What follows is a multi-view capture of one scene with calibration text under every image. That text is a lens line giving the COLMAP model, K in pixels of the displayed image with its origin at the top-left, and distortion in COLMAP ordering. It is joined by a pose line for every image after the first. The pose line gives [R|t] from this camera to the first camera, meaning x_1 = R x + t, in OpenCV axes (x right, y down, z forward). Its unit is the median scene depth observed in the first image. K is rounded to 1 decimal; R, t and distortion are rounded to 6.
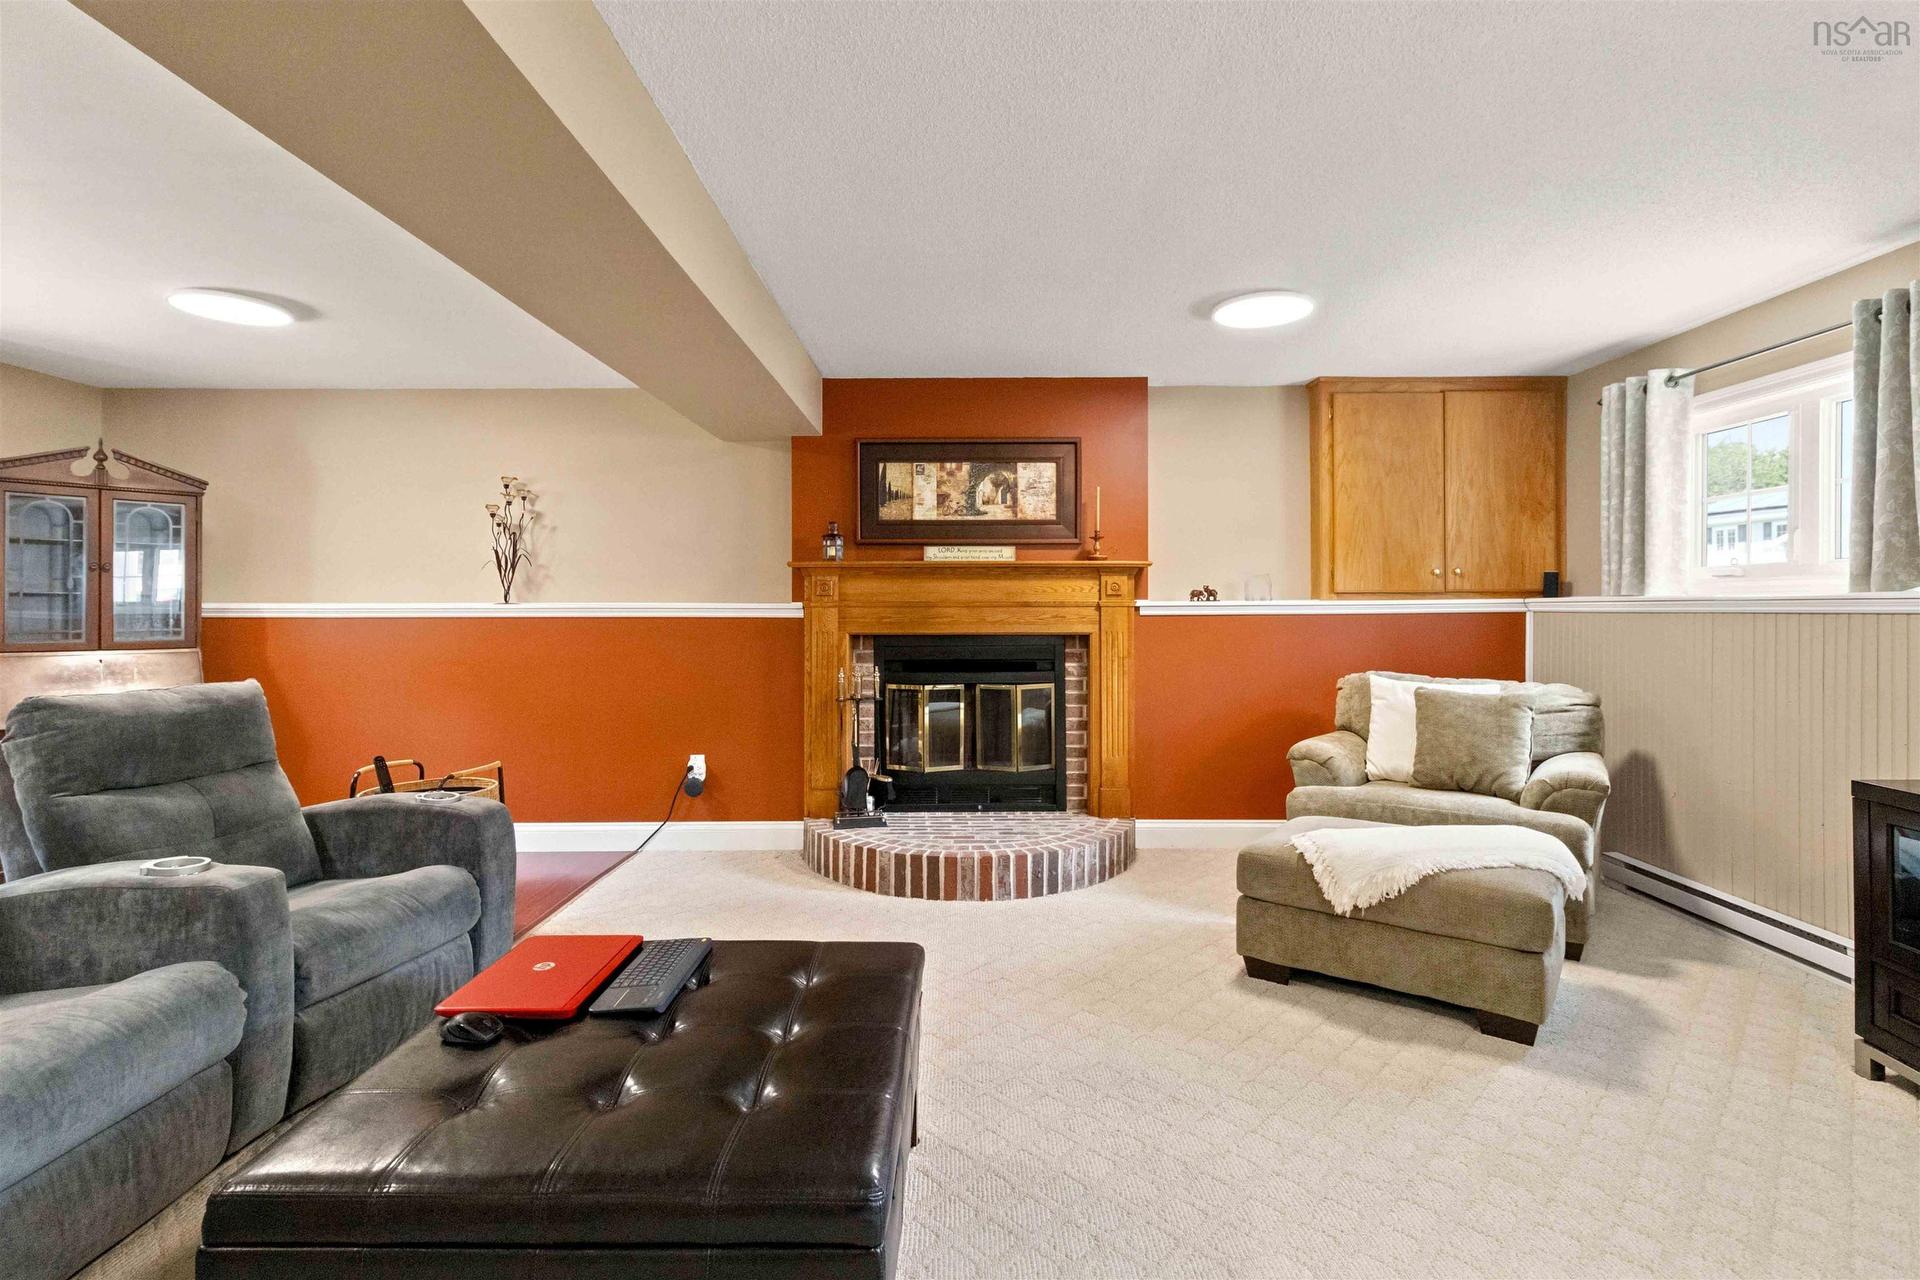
lens RADIAL K [[892.1, 0, 964.1], [0, 892.1, 600.4], [0, 0, 1]] dist [-0.005893, 0.000937]
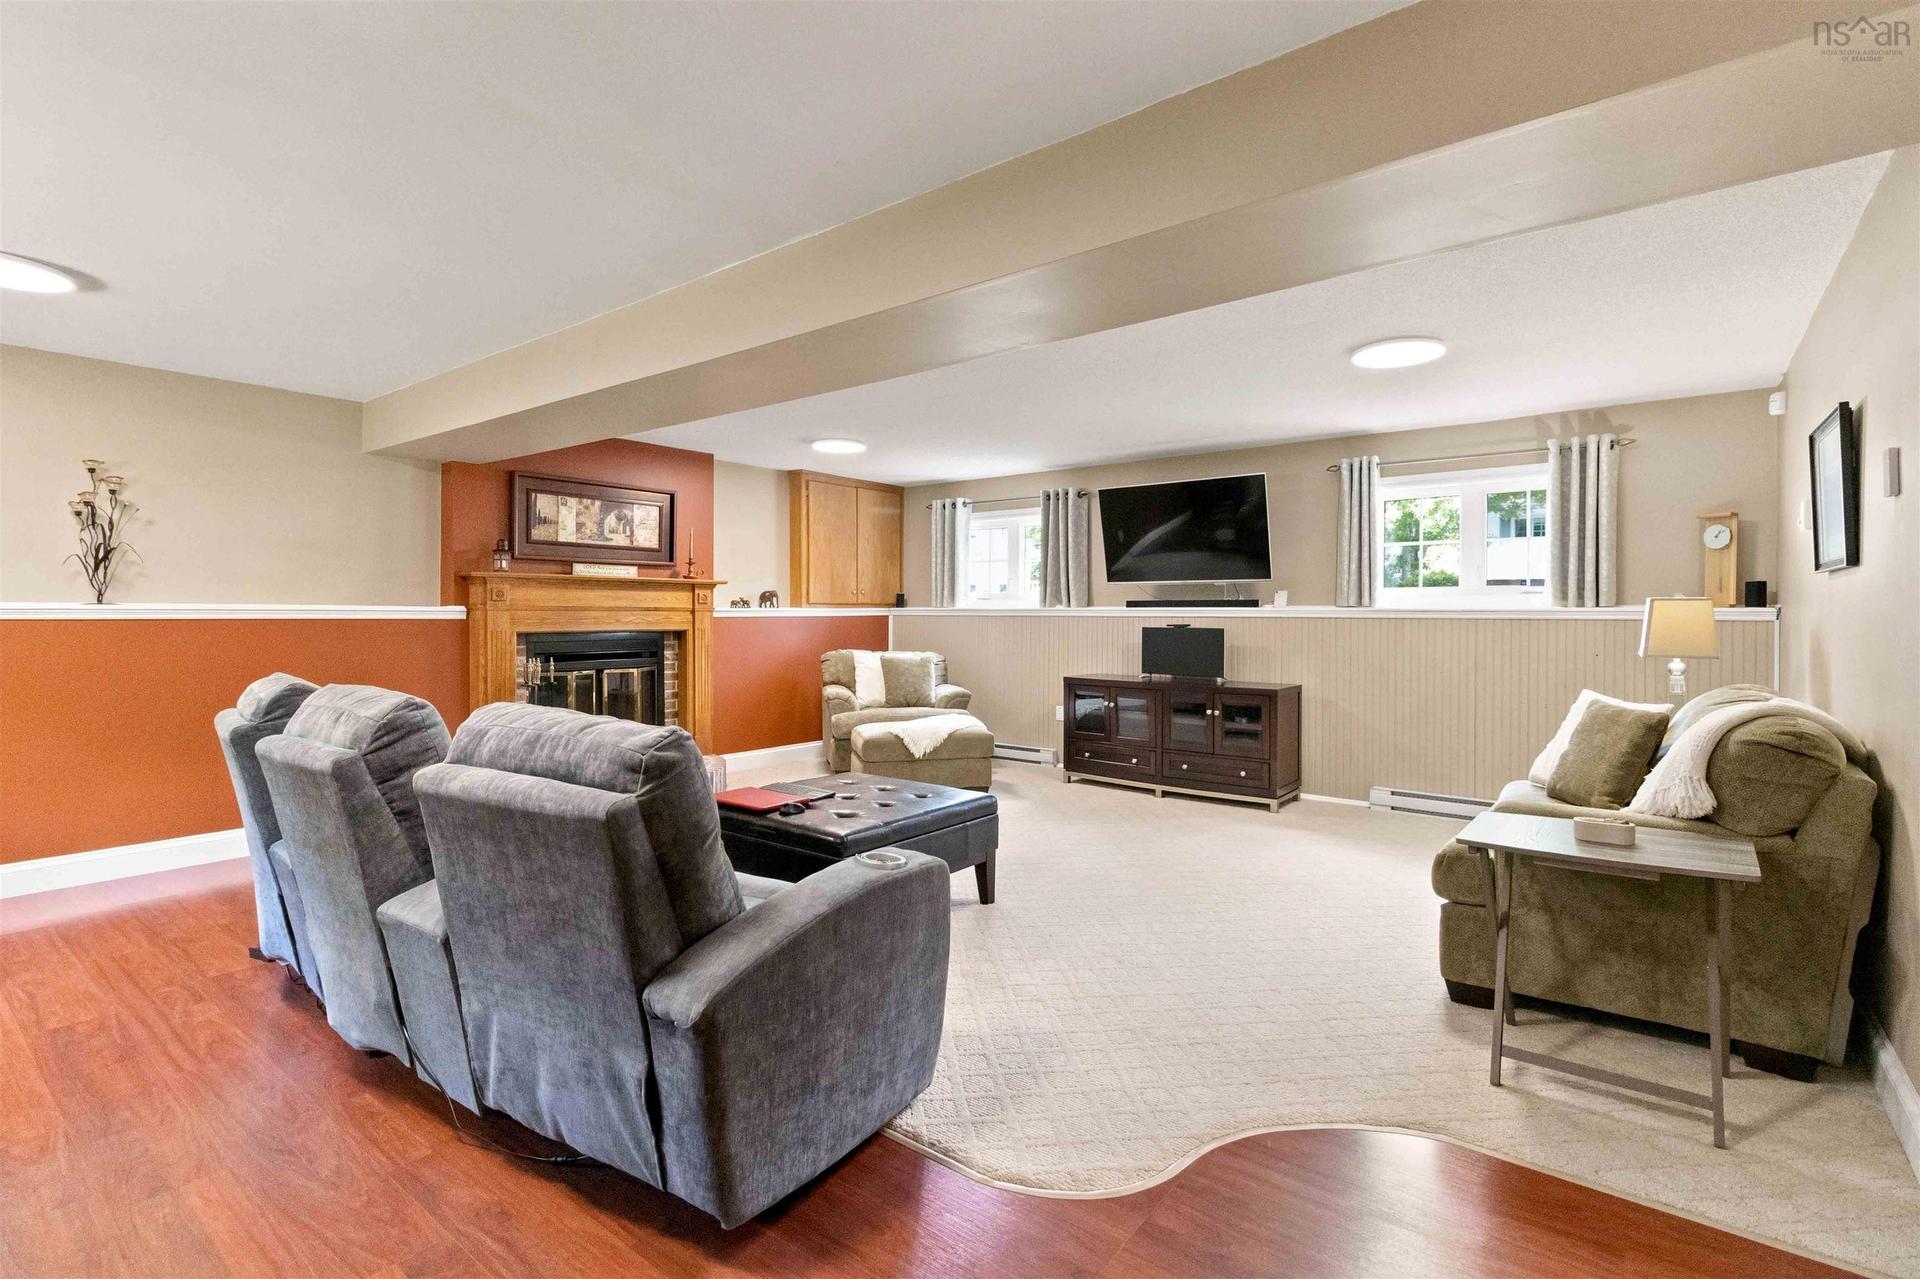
lens RADIAL K [[892.1, 0, 960.1], [0, 892.1, 634.1], [0, 0, 1]] dist [-0.005893, 0.000937]
pose [[0.606759, -0.015370, 0.794737, -0.715533], [-0.013306, 0.999477, 0.029489, -0.004315], [-0.794774, -0.028468, 0.606237, -0.214358]]
